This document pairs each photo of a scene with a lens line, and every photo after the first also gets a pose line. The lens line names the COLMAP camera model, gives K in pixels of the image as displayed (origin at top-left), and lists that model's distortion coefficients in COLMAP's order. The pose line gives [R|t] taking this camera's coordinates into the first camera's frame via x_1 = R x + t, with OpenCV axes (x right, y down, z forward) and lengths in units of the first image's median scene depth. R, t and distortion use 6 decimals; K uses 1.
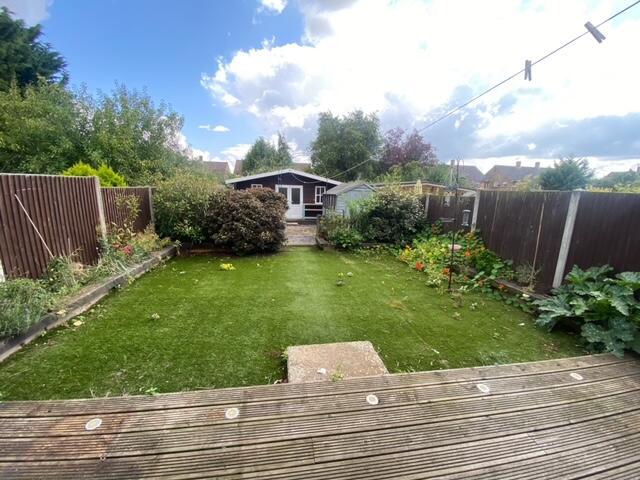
lens RADIAL K [[254.5, 0, 320.0], [0, 254.5, 240.0], [0, 0, 1]] dist [-0.000022, -0.000019]
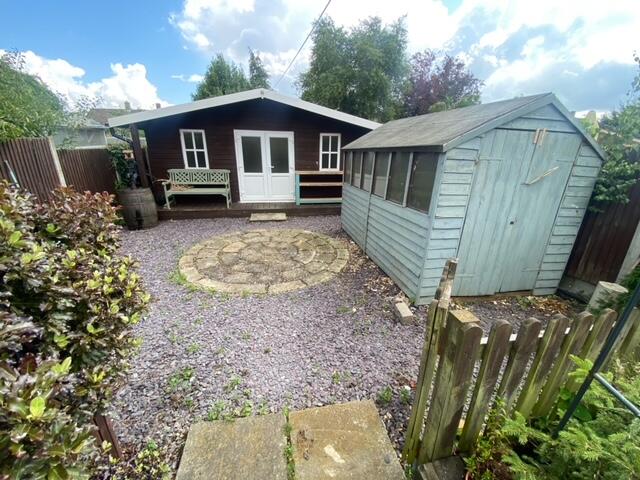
lens RADIAL K [[259.6, 0, 320.0], [0, 259.6, 240.0], [0, 0, 1]] dist [-0.000542, -0.000005]
pose [[0.999092, -0.021071, 0.037037, -0.039509], [0.015402, 0.988987, 0.147198, -0.083278], [-0.039731, -0.146494, 0.988413, 0.478181]]
